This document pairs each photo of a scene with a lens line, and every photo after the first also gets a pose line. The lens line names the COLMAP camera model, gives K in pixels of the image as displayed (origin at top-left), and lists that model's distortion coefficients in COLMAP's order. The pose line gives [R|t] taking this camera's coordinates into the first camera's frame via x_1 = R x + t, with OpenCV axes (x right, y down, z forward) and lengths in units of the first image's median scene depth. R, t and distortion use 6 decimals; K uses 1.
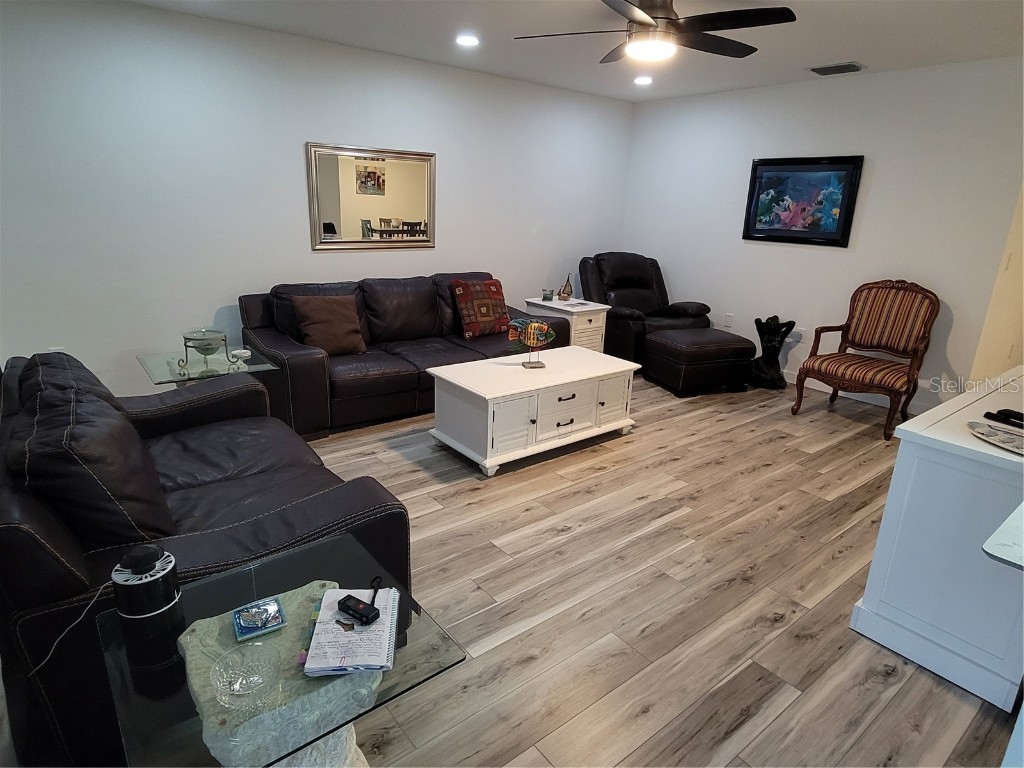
lens RADIAL K [[597.1, 0, 512.0], [0, 597.1, 384.0], [0, 0, 1]] dist [0.000913, 0.000061]
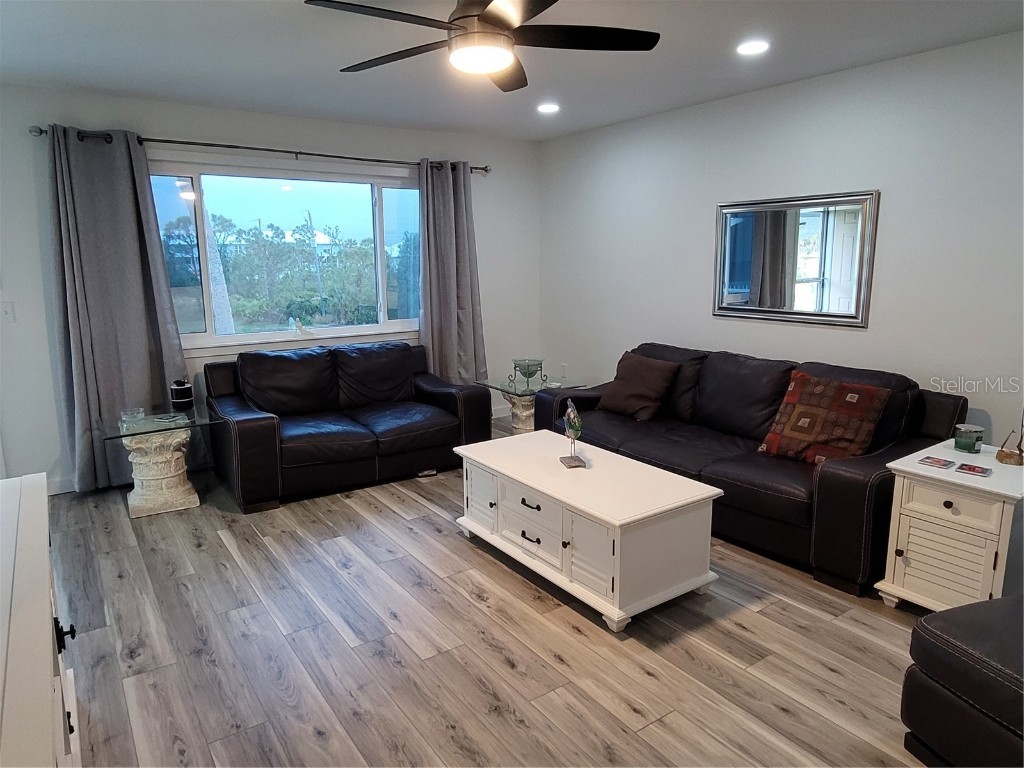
lens RADIAL K [[661.2, 0, 510.6], [0, 661.2, 378.0], [0, 0, 1]] dist [0.001912, -0.002533]
pose [[-0.061205, 0.145435, -0.987473, 0.865632], [-0.288459, 0.944535, 0.156990, -0.244630], [0.955534, 0.294454, -0.015858, 0.895158]]
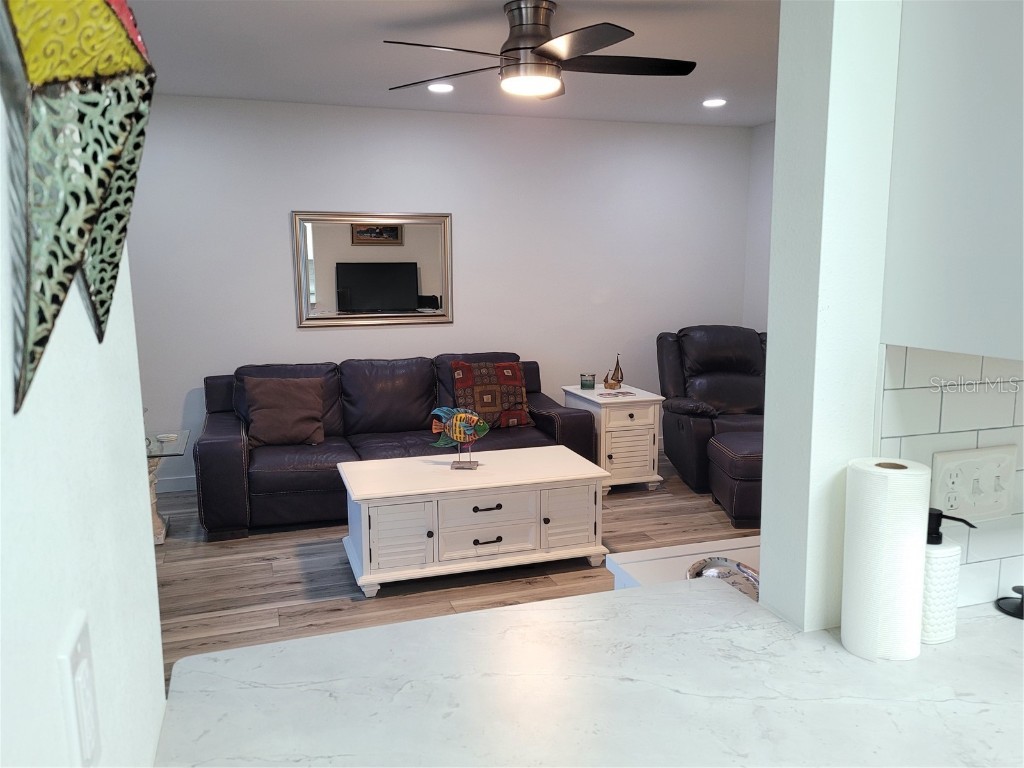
lens RADIAL K [[818.5, 0, 512.0], [0, 818.5, 384.0], [0, 0, 1]] dist [0.045082, -0.008664]
pose [[0.937501, 0.013059, -0.347736, 0.472301], [-0.064197, 0.988634, -0.135949, 0.005755], [0.342008, 0.149776, 0.927684, -0.016328]]
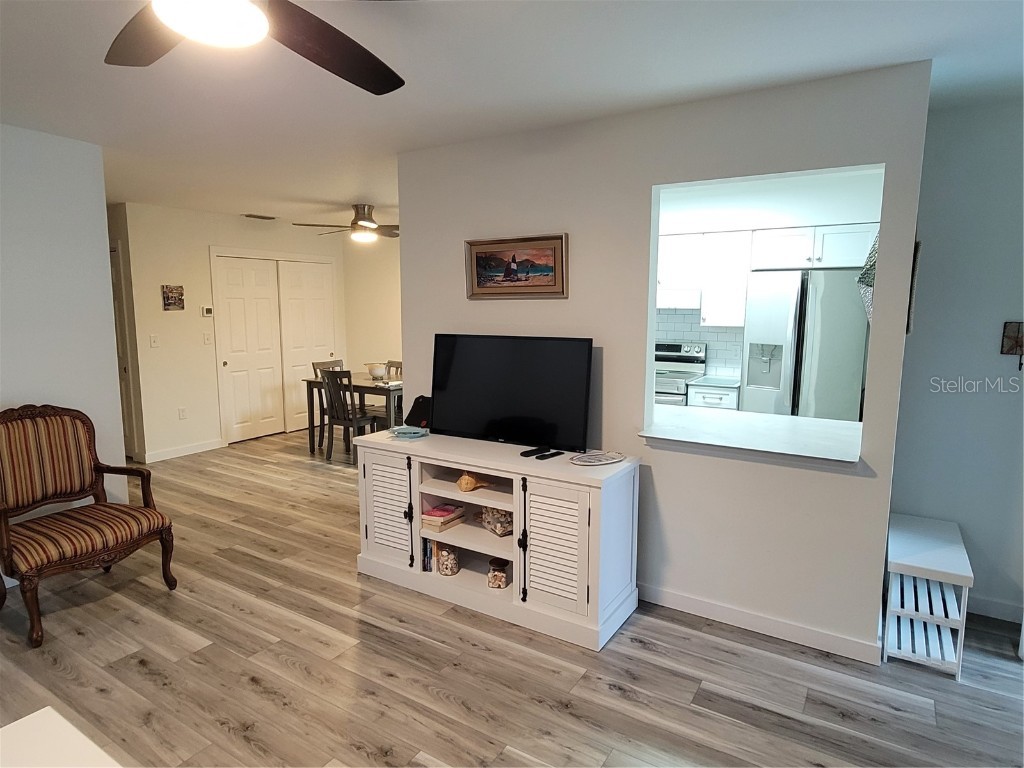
lens RADIAL K [[597.1, 0, 512.0], [0, 597.1, 384.0], [0, 0, 1]] dist [0.000913, 0.000061]
pose [[-0.330676, -0.162660, 0.929621, -0.245808], [0.264028, 0.929755, 0.256601, -0.269531], [-0.906059, 0.330298, -0.264501, 0.767335]]
